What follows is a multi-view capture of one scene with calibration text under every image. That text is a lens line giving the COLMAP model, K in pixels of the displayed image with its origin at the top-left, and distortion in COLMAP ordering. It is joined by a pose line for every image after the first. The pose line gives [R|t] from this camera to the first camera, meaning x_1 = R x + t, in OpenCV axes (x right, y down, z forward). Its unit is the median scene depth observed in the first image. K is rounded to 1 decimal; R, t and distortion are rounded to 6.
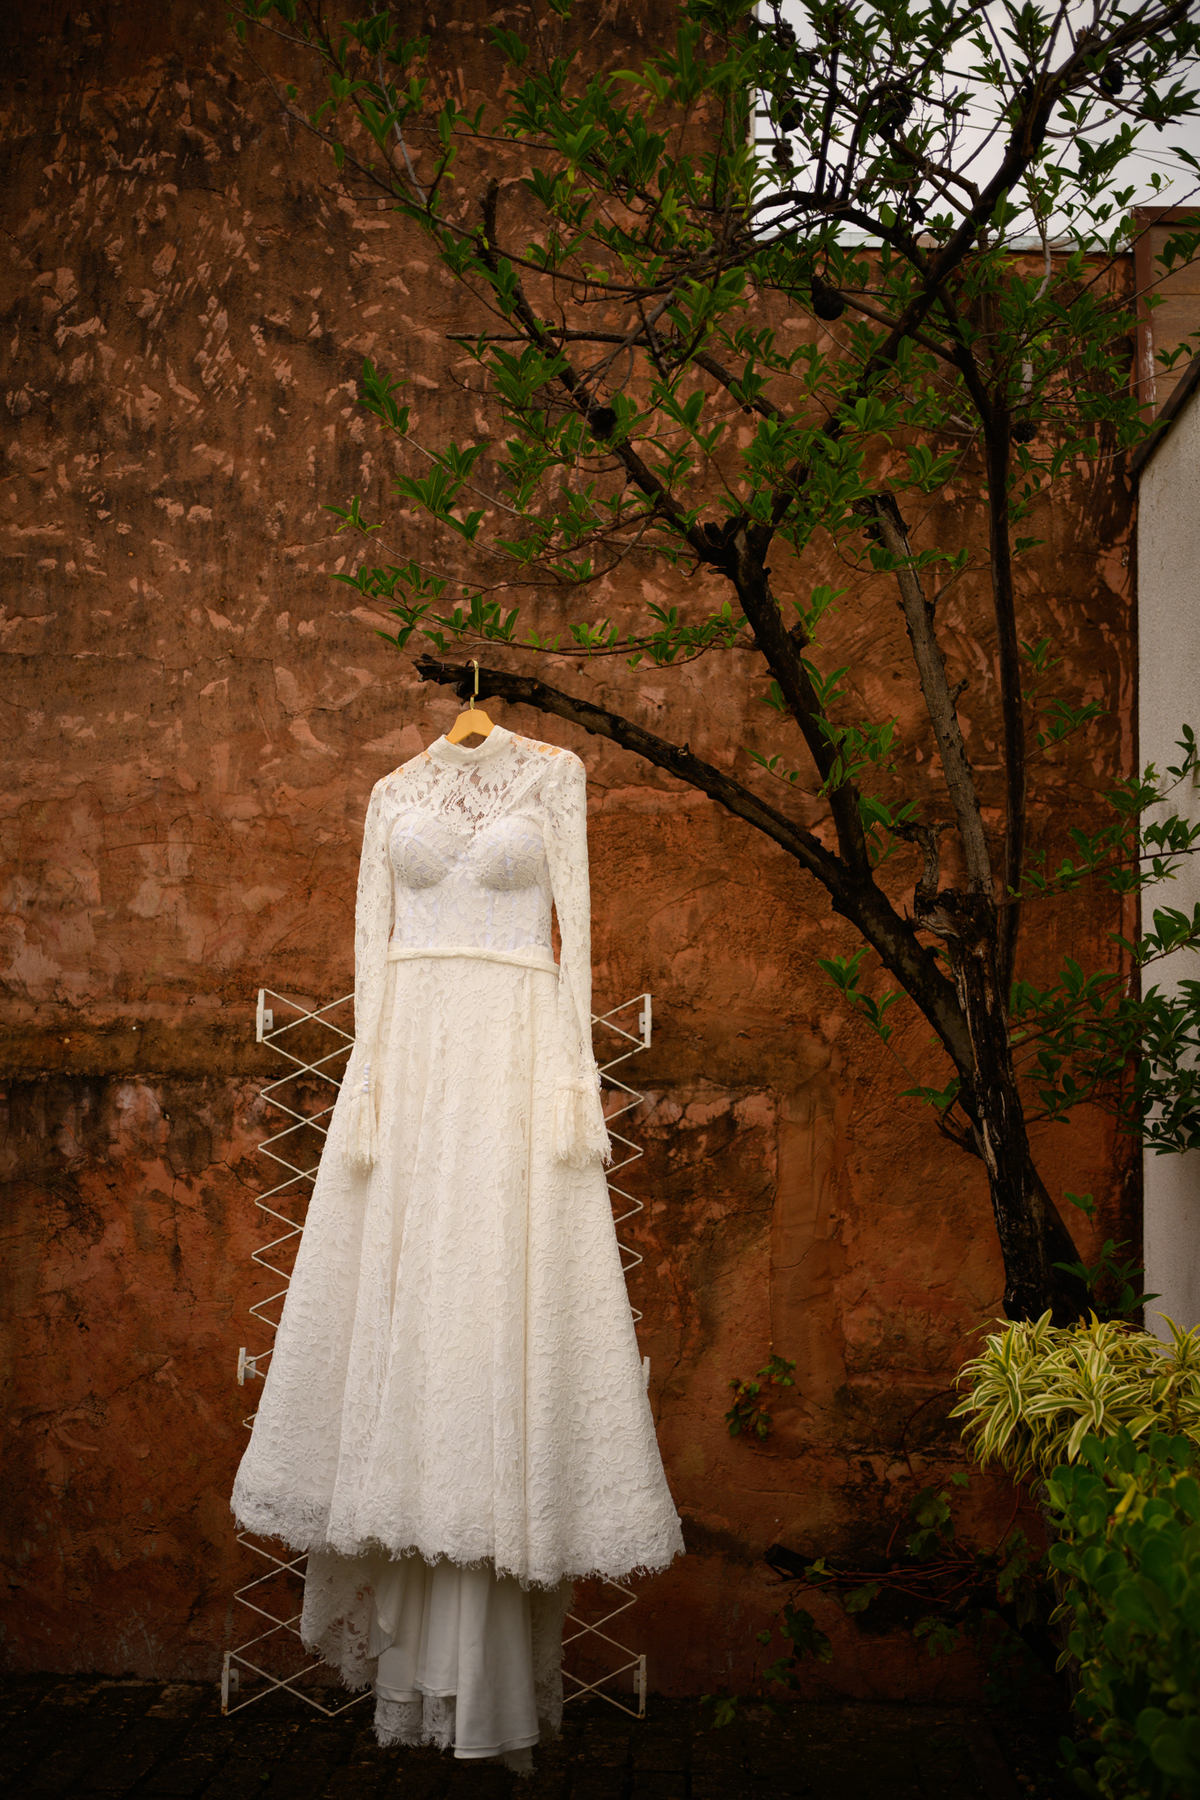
lens RADIAL K [[2114.6, 0, 600.0], [0, 2114.6, 900.0], [0, 0, 1]] dist [0.003240, -0.000508]
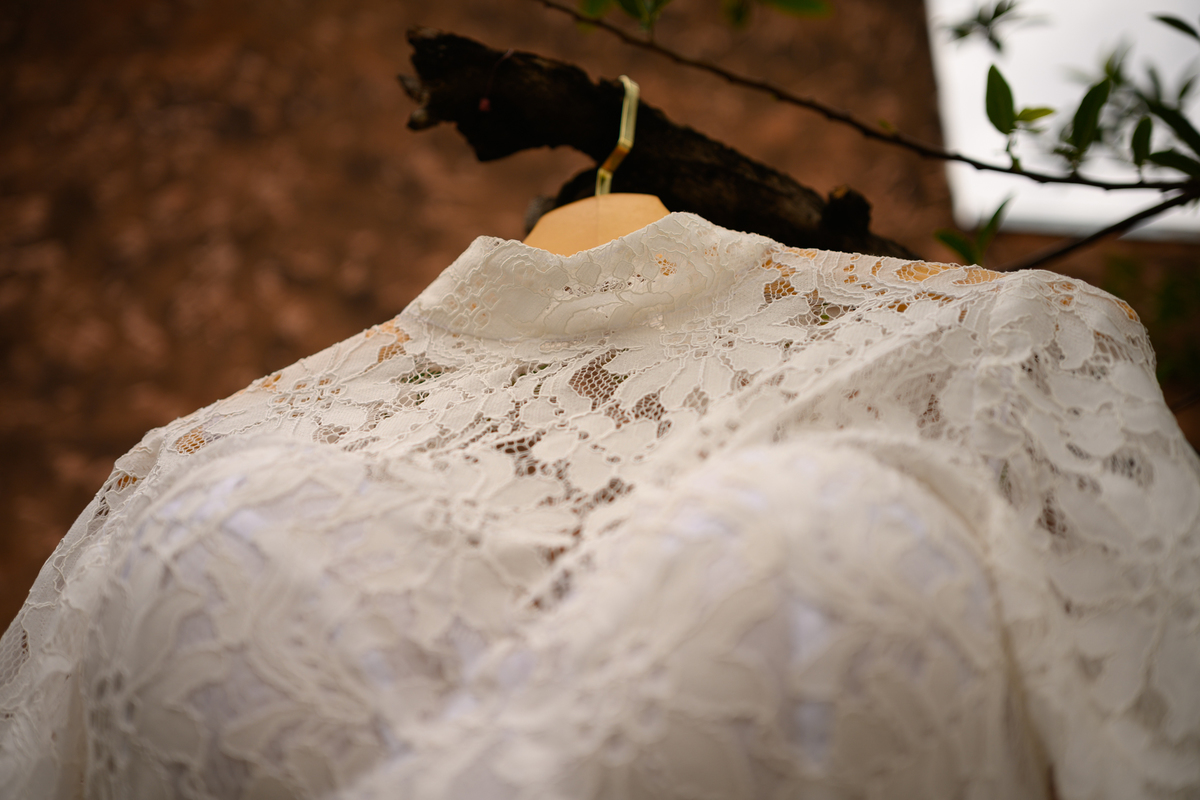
lens RADIAL K [[1409.7, 0, 600.0], [0, 1409.7, 400.0], [0, 0, 1]] dist [0.003240, -0.000508]
pose [[0.994520, 0.102472, -0.020739, -0.055540], [-0.096252, 0.819957, -0.564274, 0.024475], [-0.040817, 0.563178, 0.825327, 0.884306]]
